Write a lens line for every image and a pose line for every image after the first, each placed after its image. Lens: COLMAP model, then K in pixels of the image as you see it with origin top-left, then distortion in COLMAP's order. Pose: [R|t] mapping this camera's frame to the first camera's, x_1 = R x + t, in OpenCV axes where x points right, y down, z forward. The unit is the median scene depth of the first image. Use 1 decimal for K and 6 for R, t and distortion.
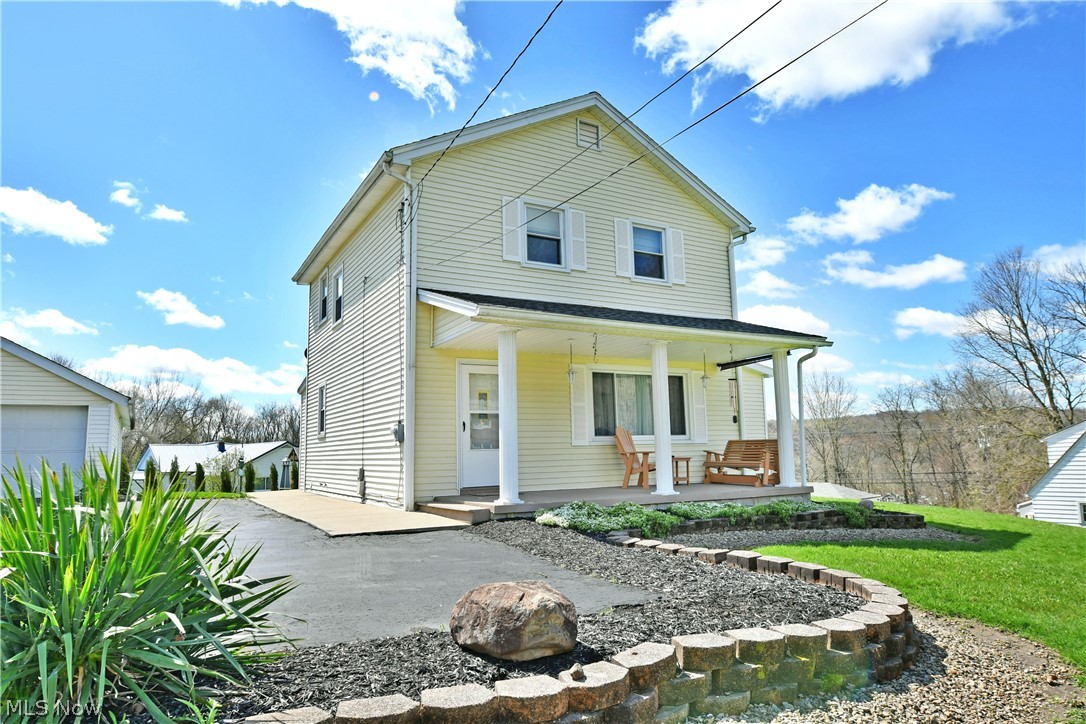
lens RADIAL K [[626.1, 0, 563.7], [0, 626.1, 361.9], [0, 0, 1]] dist [0.002750, 0.000683]
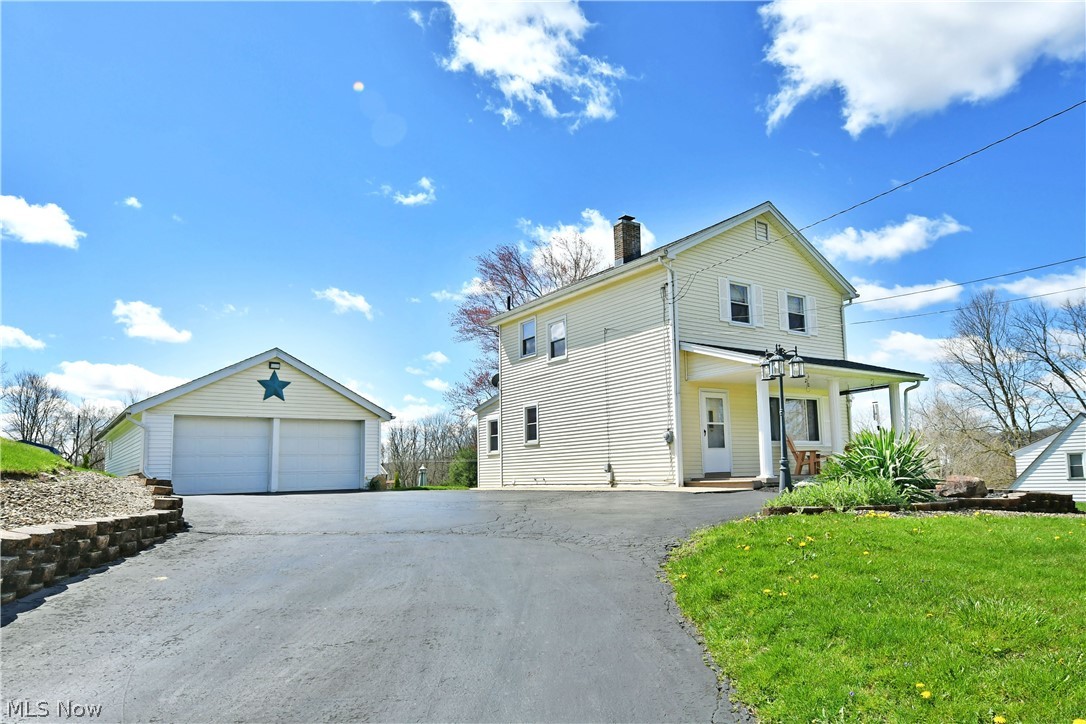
lens RADIAL K [[675.3, 0, 544.2], [0, 675.3, 400.0], [0, 0, 1]] dist [0.037534, -0.000416]
pose [[0.994736, 0.004860, 0.102355, -0.586038], [-0.007520, 0.999644, 0.025614, -0.012157], [-0.102194, -0.026249, 0.994418, -0.480133]]
